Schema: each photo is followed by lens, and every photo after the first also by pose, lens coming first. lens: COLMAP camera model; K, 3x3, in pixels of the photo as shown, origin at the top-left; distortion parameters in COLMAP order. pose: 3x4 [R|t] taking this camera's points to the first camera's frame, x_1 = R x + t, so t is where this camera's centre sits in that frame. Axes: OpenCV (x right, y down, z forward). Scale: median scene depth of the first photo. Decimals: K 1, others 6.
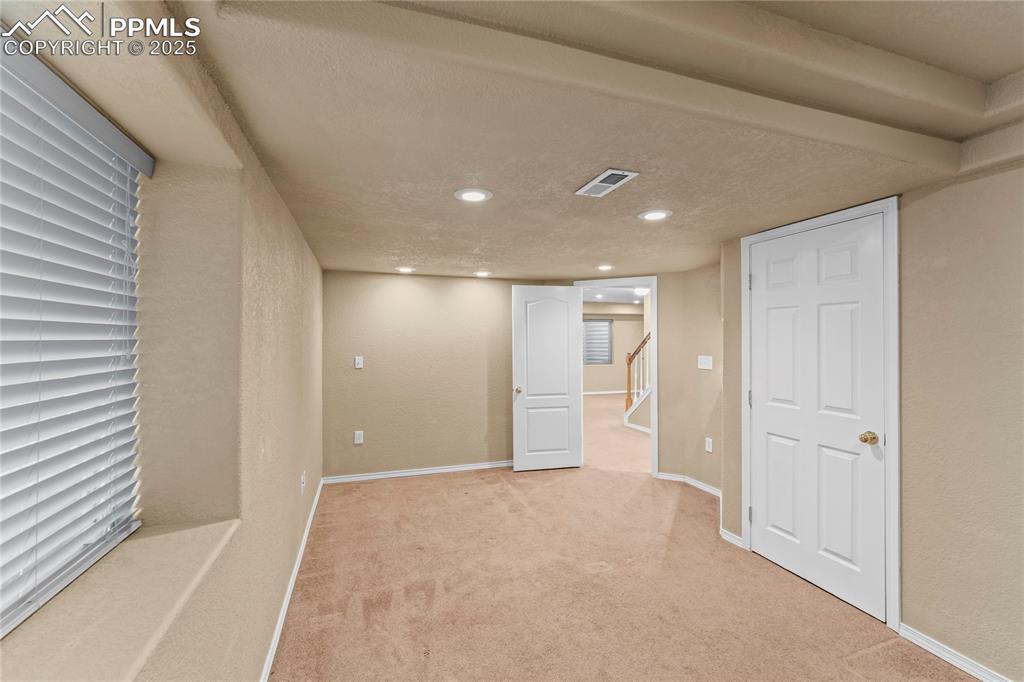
lens RADIAL K [[411.0, 0, 508.1], [0, 411.0, 339.6], [0, 0, 1]] dist [0.001755, -0.000186]
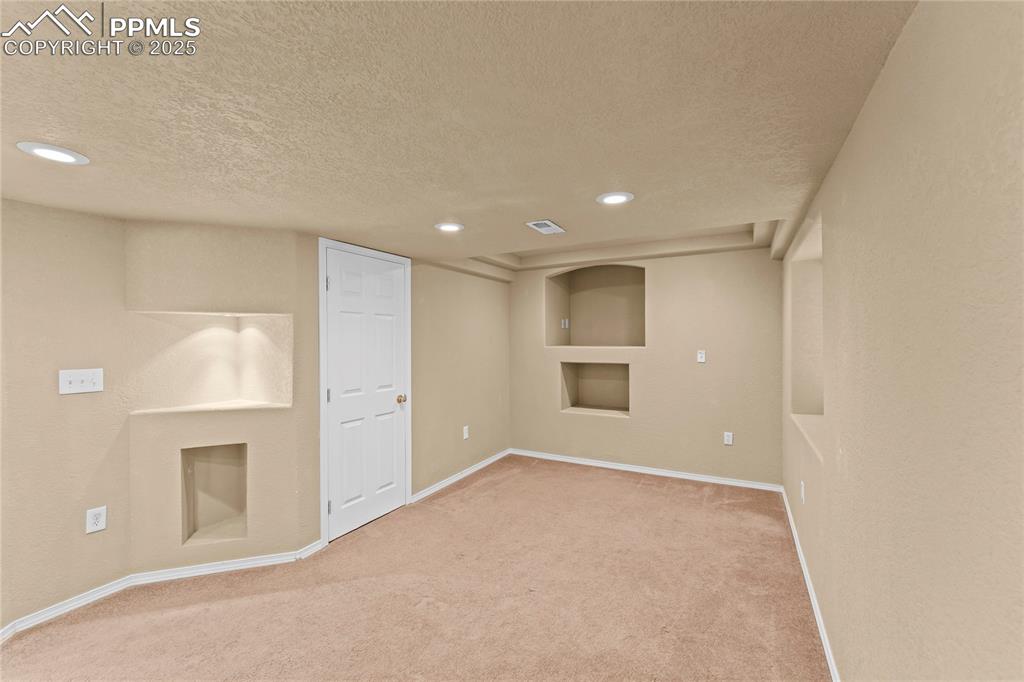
lens RADIAL K [[411.0, 0, 509.8], [0, 411.0, 339.8], [0, 0, 1]] dist [0.001755, -0.000186]
pose [[-0.656495, 0.006778, 0.754300, -0.486458], [0.007696, 0.999968, -0.002288, 0.006925], [-0.754291, 0.004303, -0.656526, 1.317410]]
